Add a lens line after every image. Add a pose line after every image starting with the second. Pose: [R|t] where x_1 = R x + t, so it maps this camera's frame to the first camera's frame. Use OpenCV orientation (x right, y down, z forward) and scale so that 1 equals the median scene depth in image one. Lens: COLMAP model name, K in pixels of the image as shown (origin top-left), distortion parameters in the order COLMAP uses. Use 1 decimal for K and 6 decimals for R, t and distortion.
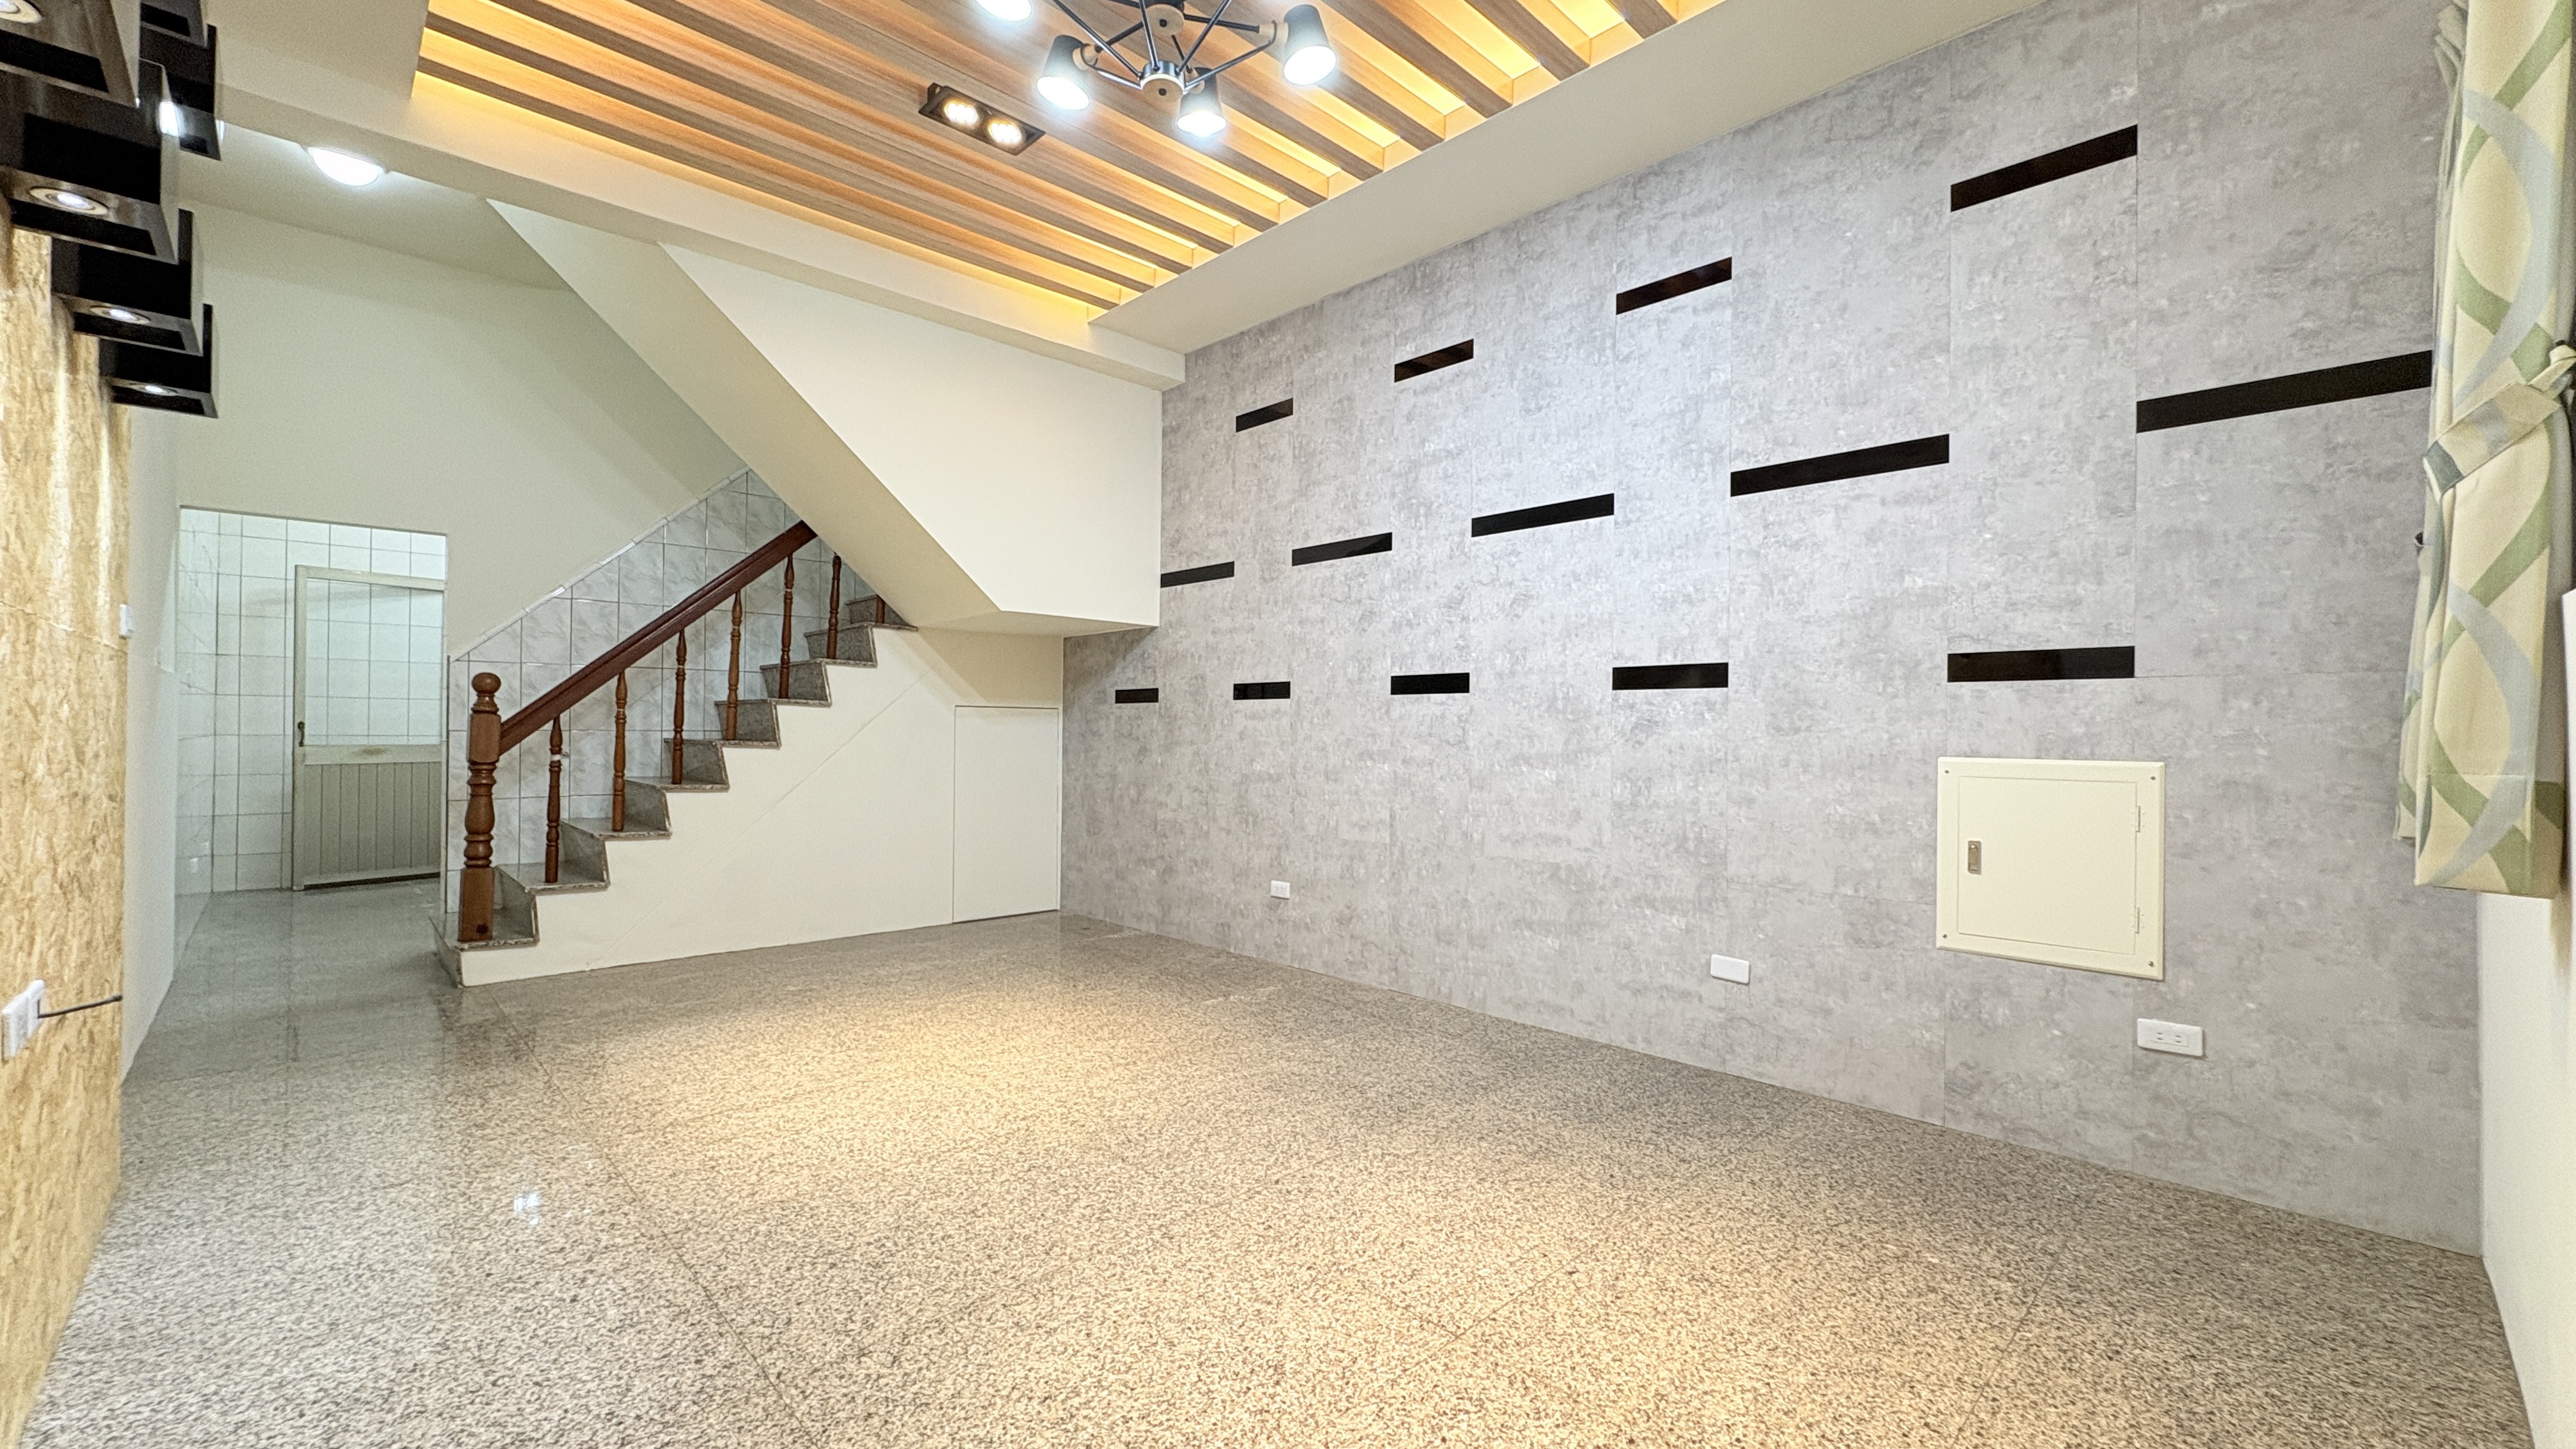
lens RADIAL K [[1026.5, 0, 1287.1], [0, 1026.5, 733.0], [0, 0, 1]] dist [0.002818, 0.001809]
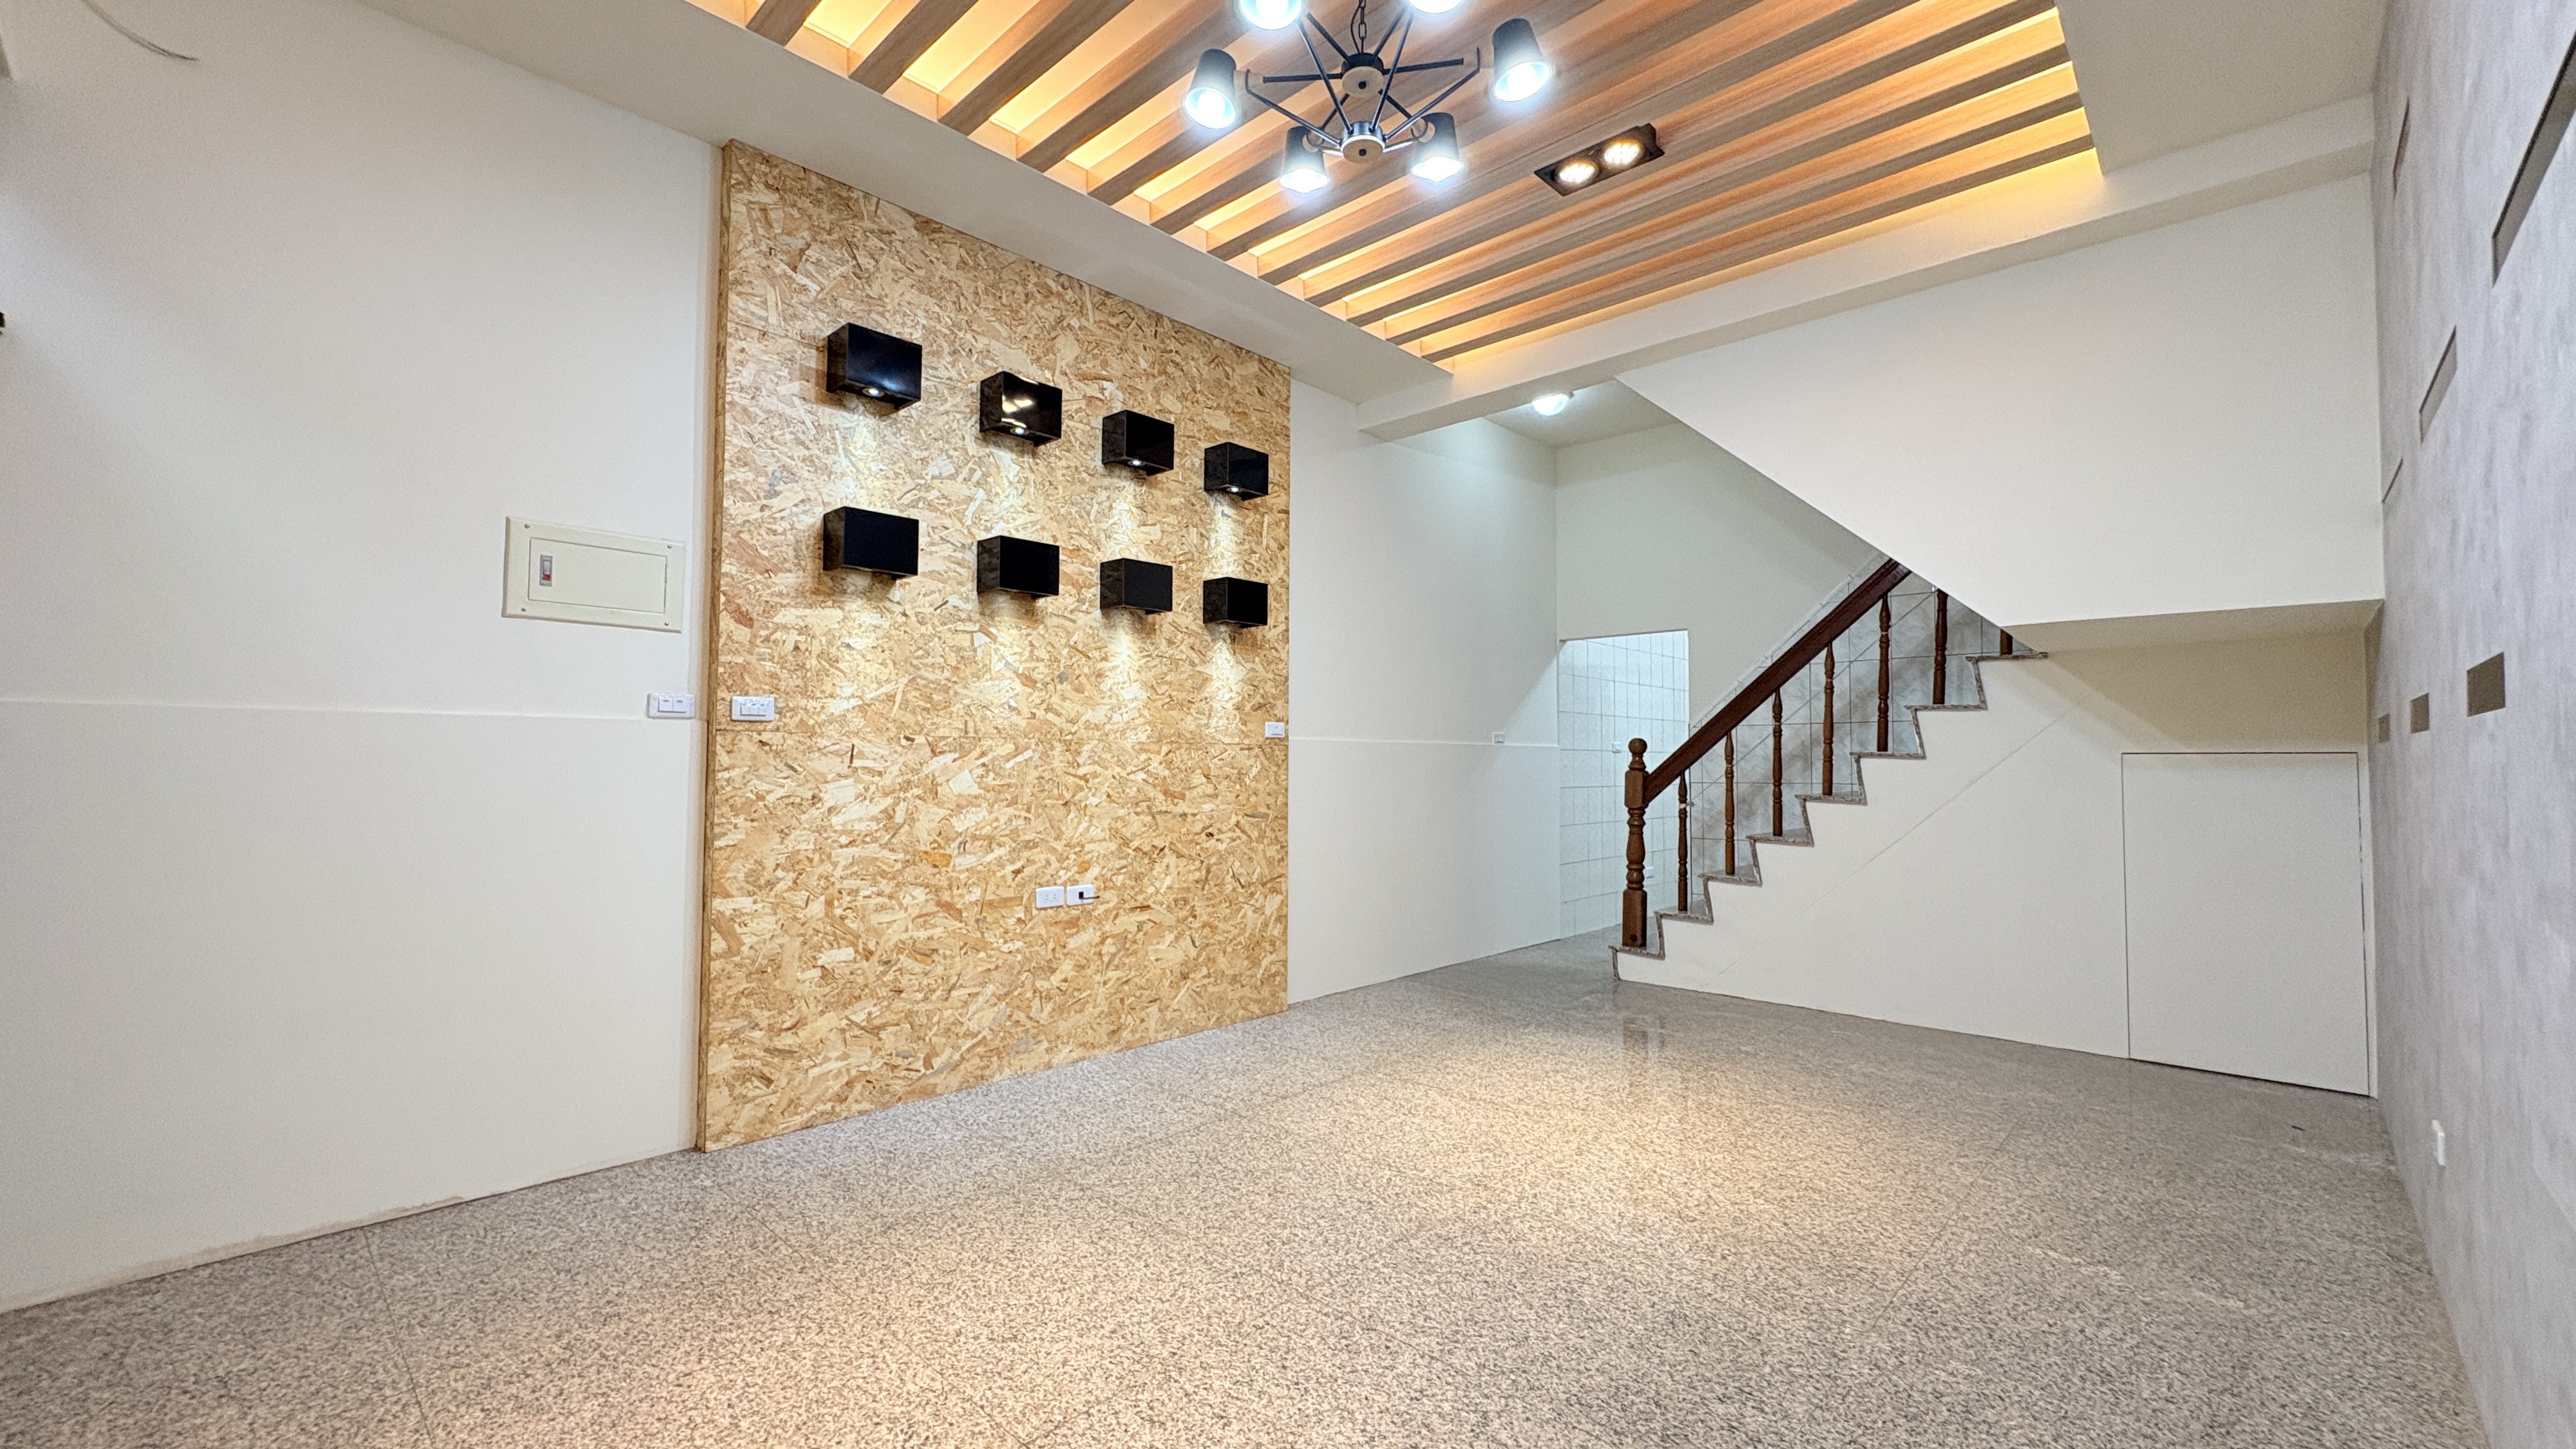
lens RADIAL K [[1026.5, 0, 1288.0], [0, 1026.5, 730.0], [0, 0, 1]] dist [0.002818, 0.001809]
pose [[0.046565, -0.042195, -0.998024, 0.587846], [-0.007562, 0.999064, -0.042592, -0.013023], [0.998887, 0.009530, 0.046202, 0.613463]]
